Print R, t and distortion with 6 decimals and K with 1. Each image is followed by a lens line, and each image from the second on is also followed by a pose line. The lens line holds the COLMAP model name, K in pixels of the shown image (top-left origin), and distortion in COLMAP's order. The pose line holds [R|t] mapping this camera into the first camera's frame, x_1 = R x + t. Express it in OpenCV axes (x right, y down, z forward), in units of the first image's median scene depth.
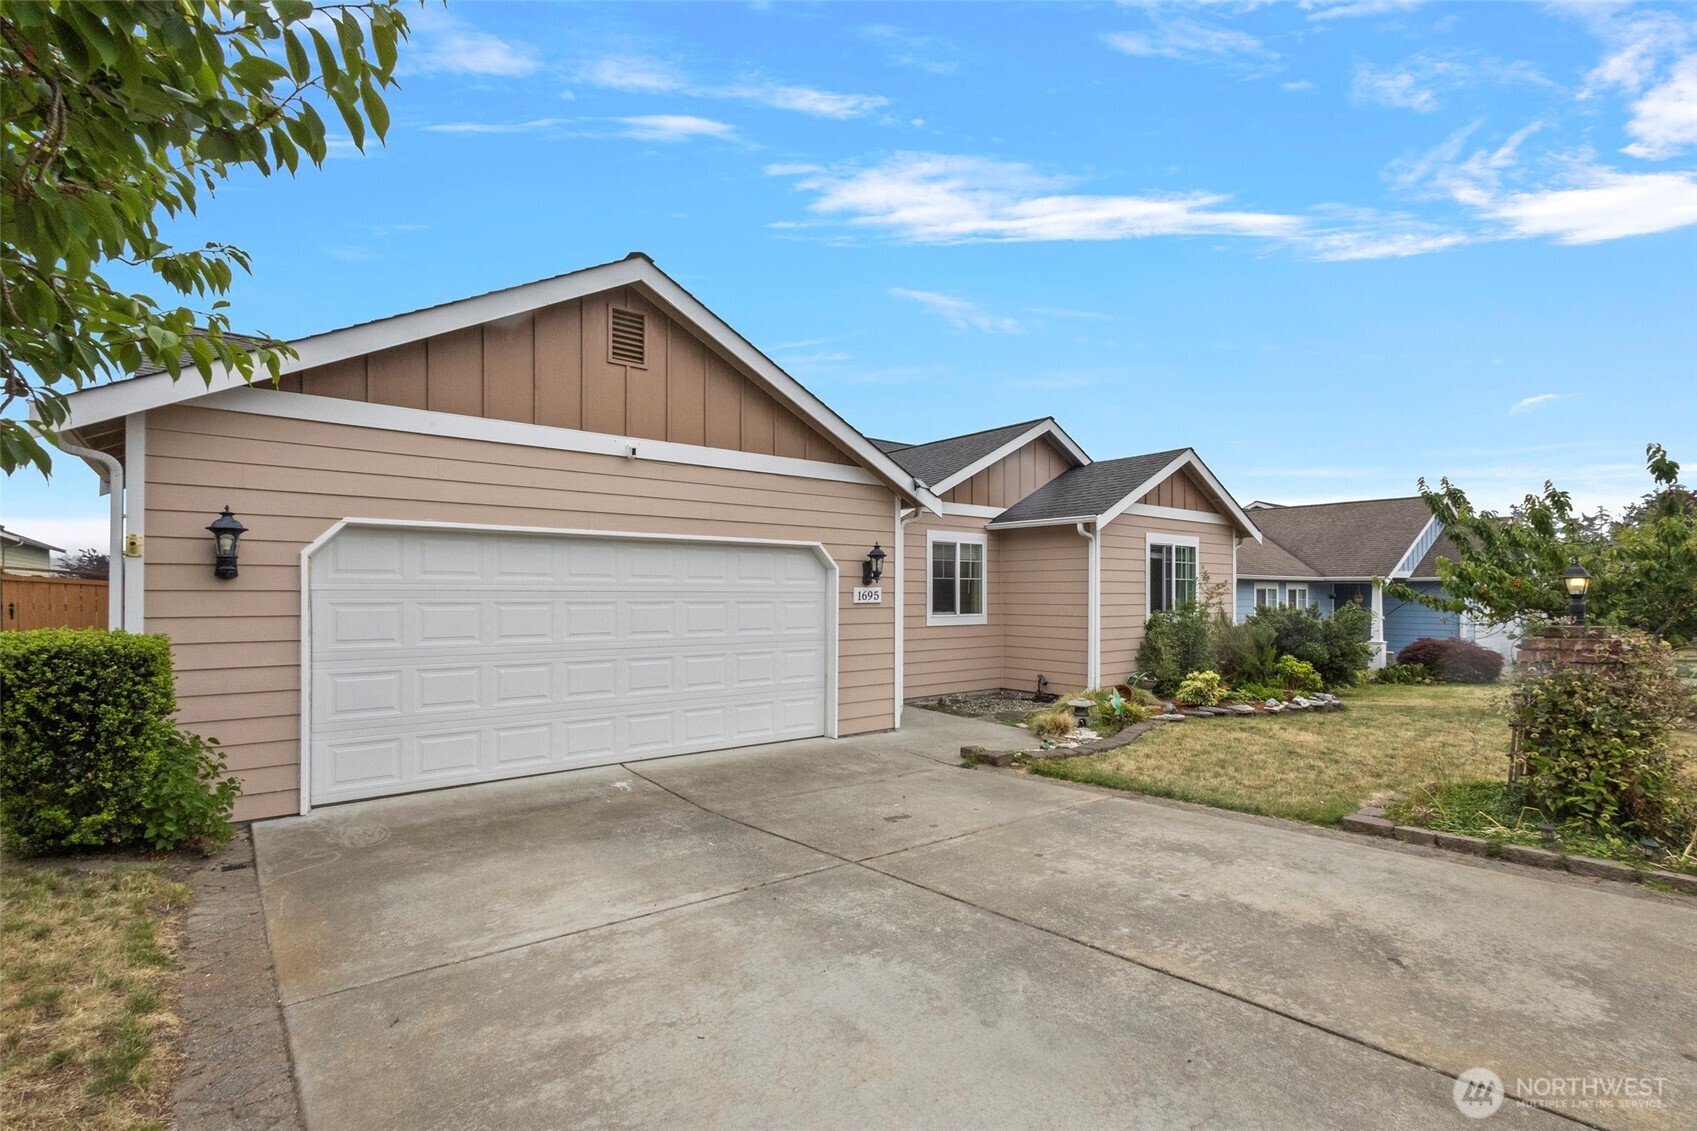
lens RADIAL K [[795.6, 0, 845.4], [0, 795.6, 600.3], [0, 0, 1]] dist [0.011029, -0.000216]
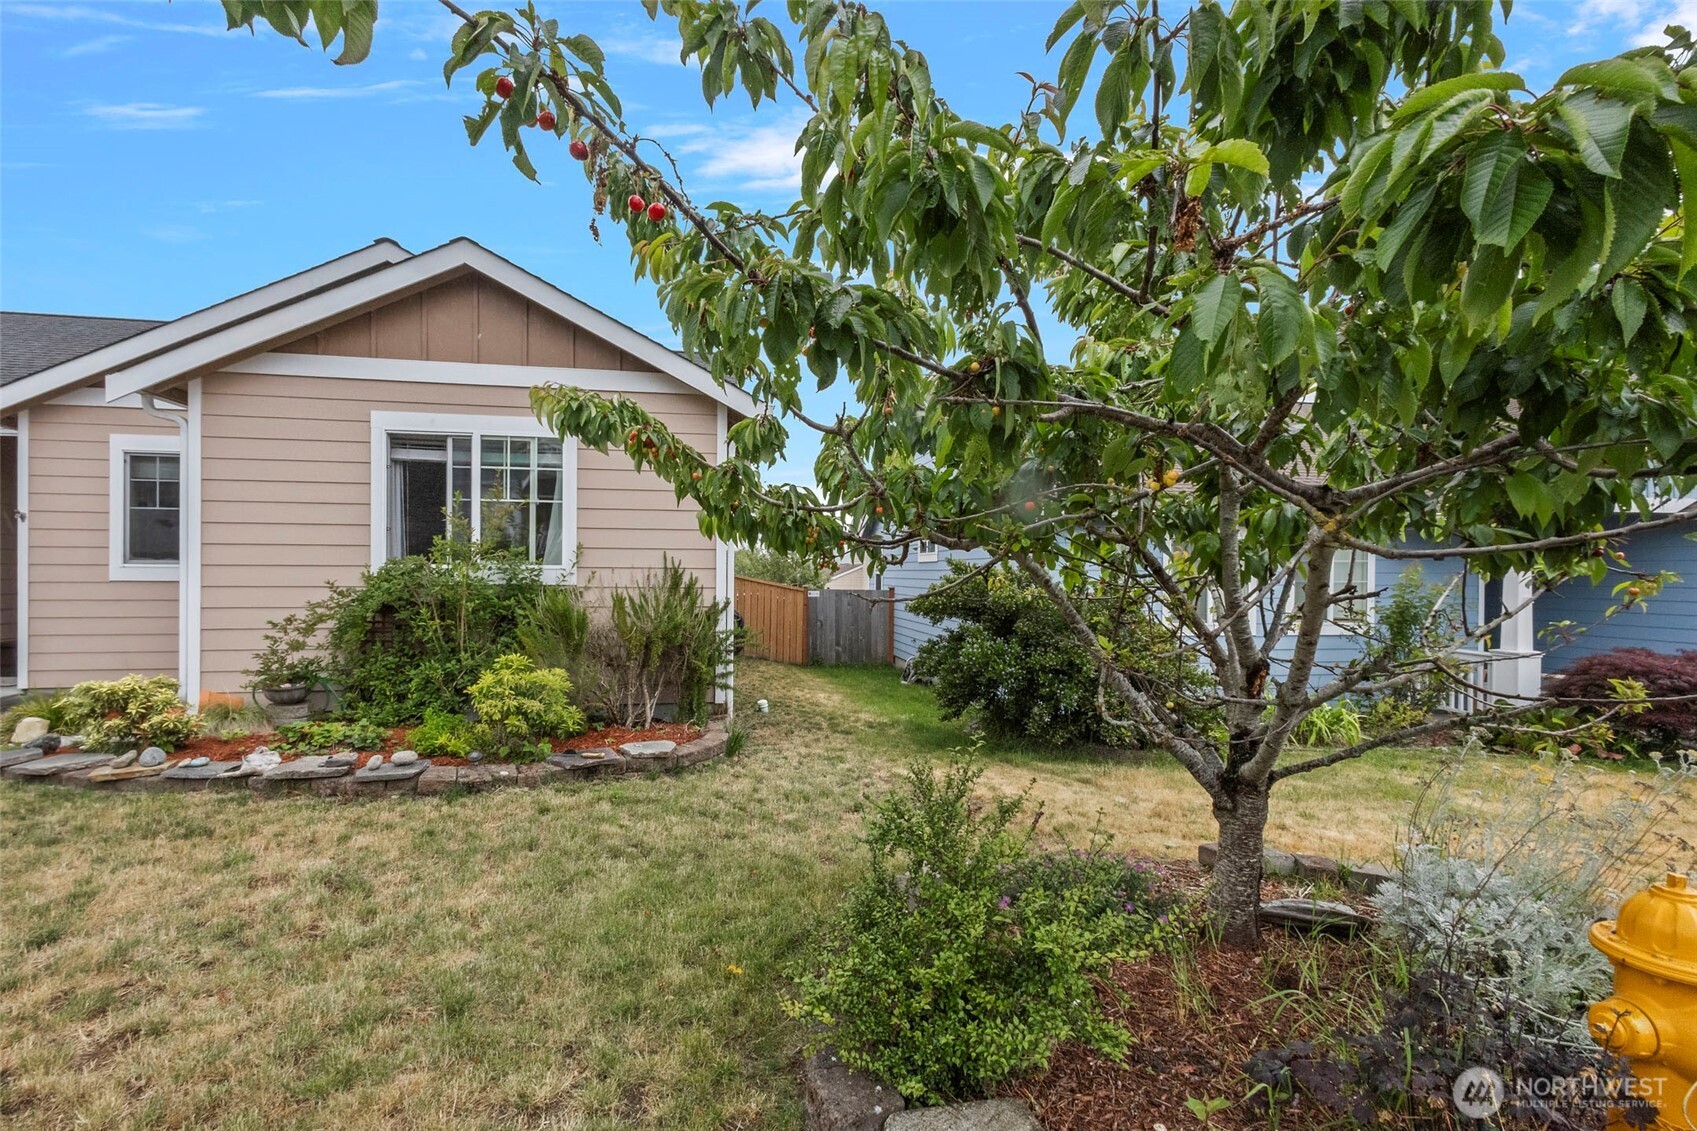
lens RADIAL K [[787.8, 0, 858.1], [0, 787.8, 583.2], [0, 0, 1]] dist [0.011087, -0.001212]
pose [[0.876924, 0.010548, -0.480514, 1.001545], [-0.010317, 0.999942, 0.003121, 0.027808], [0.480519, 0.002221, 0.876982, 0.751704]]
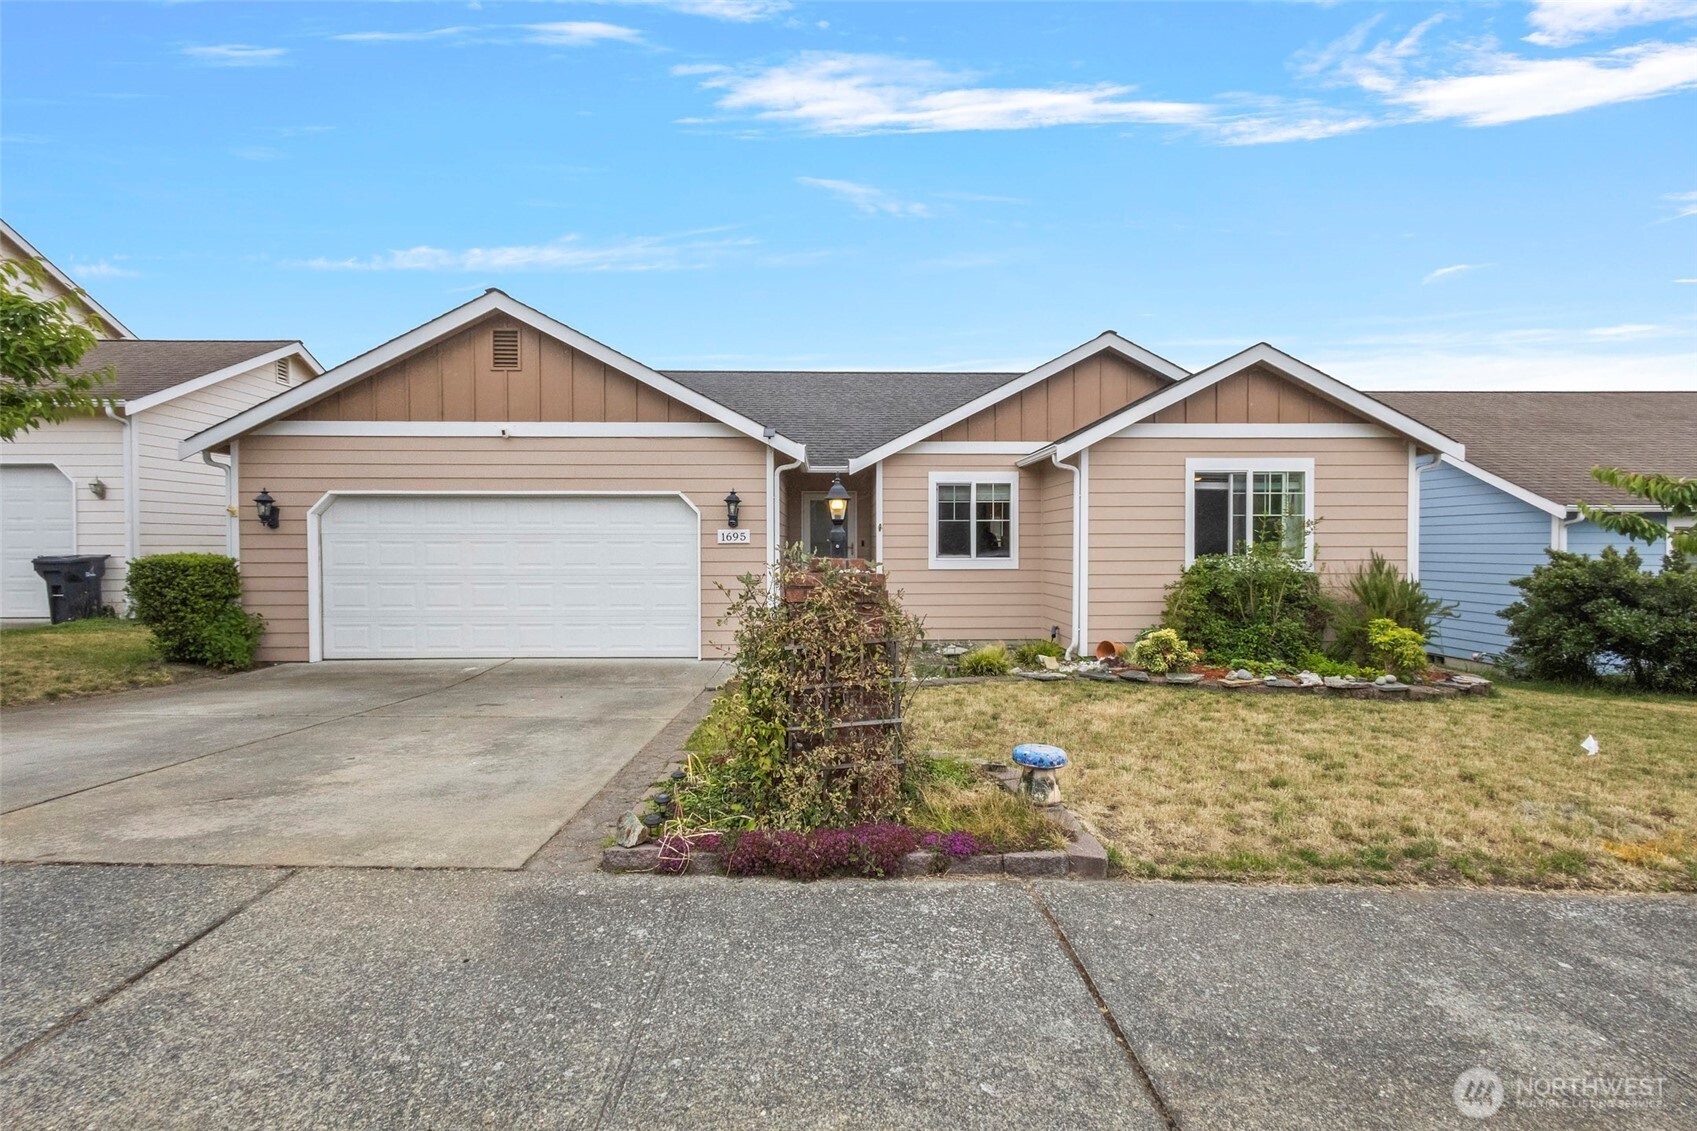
lens RADIAL K [[785.3, 0, 846.8], [0, 785.3, 575.0], [0, 0, 1]] dist [0.009225, -0.001058]
pose [[0.798255, 0.020739, -0.601963, 0.637276], [-0.002319, 0.999505, 0.031360, 0.010074], [0.602316, -0.023637, 0.797908, 0.162959]]
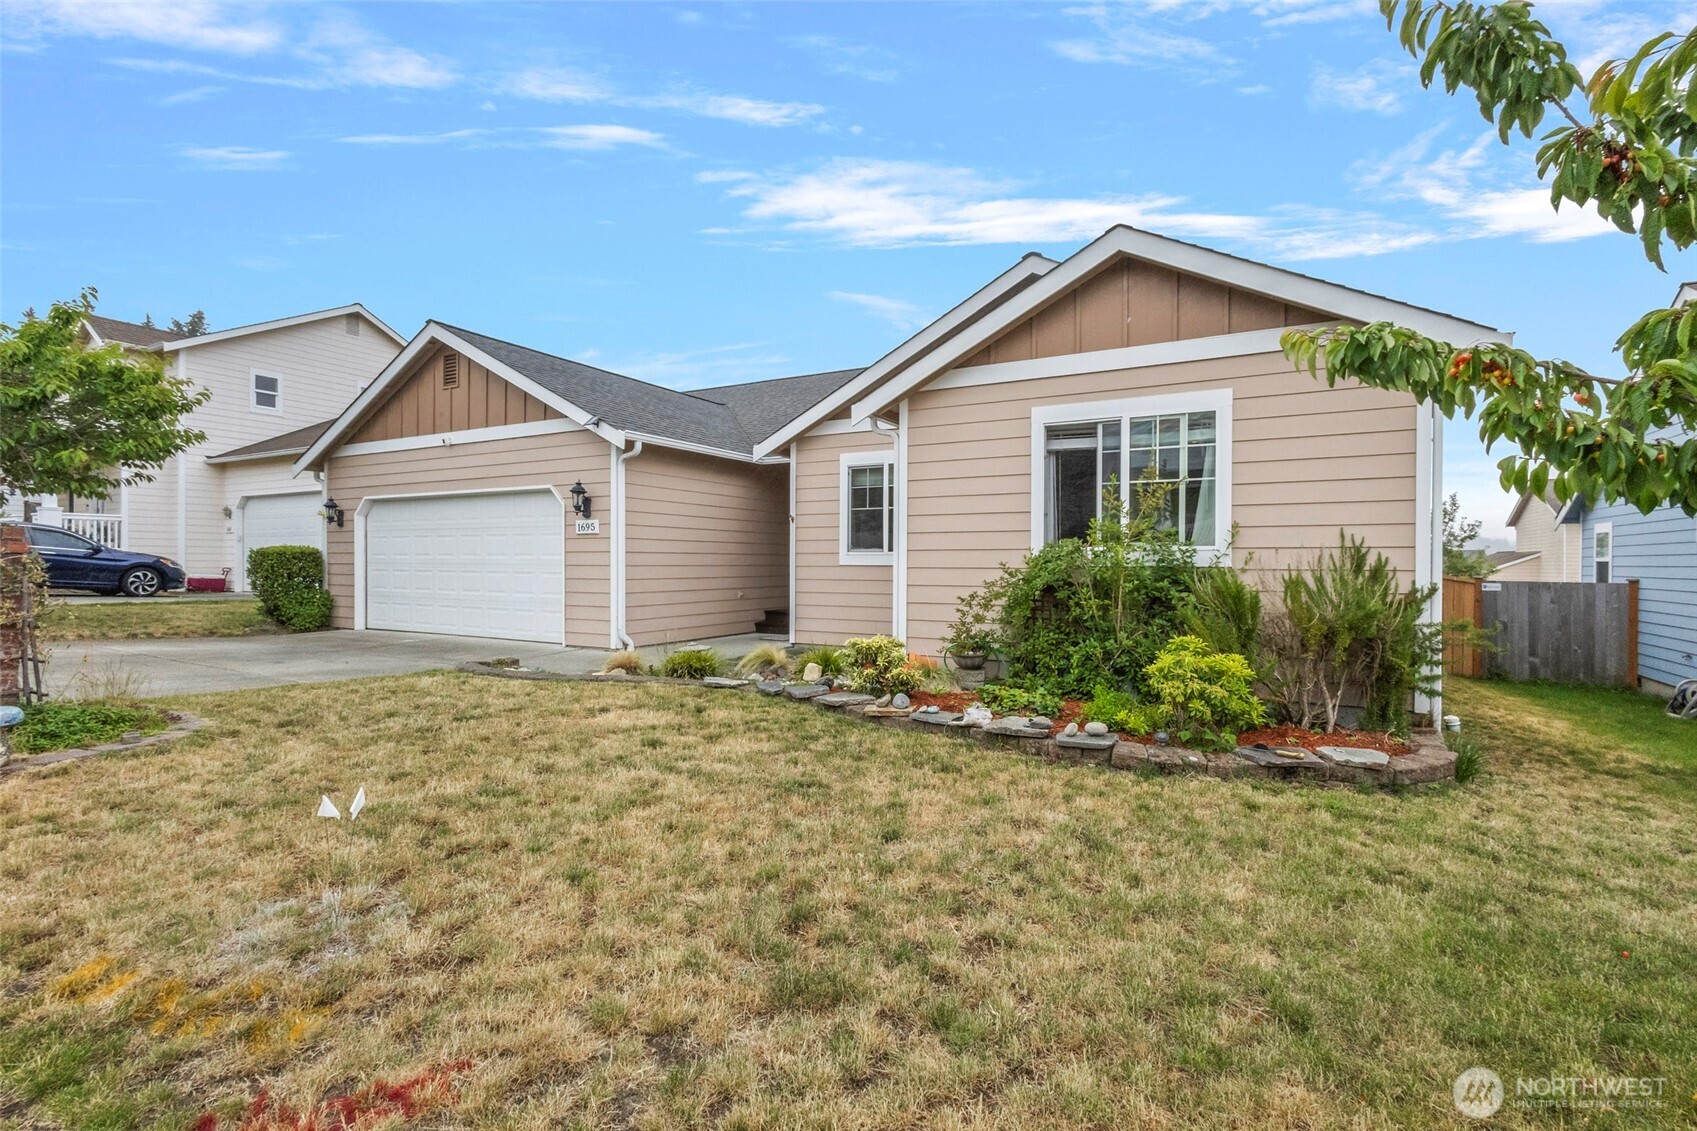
lens RADIAL K [[785.3, 0, 846.8], [0, 785.3, 575.0], [0, 0, 1]] dist [0.009225, -0.001058]
pose [[0.372308, 0.012757, -0.928021, 0.939815], [-0.013109, 0.999878, 0.008486, 0.037760], [0.928017, 0.009006, 0.372430, 0.717387]]
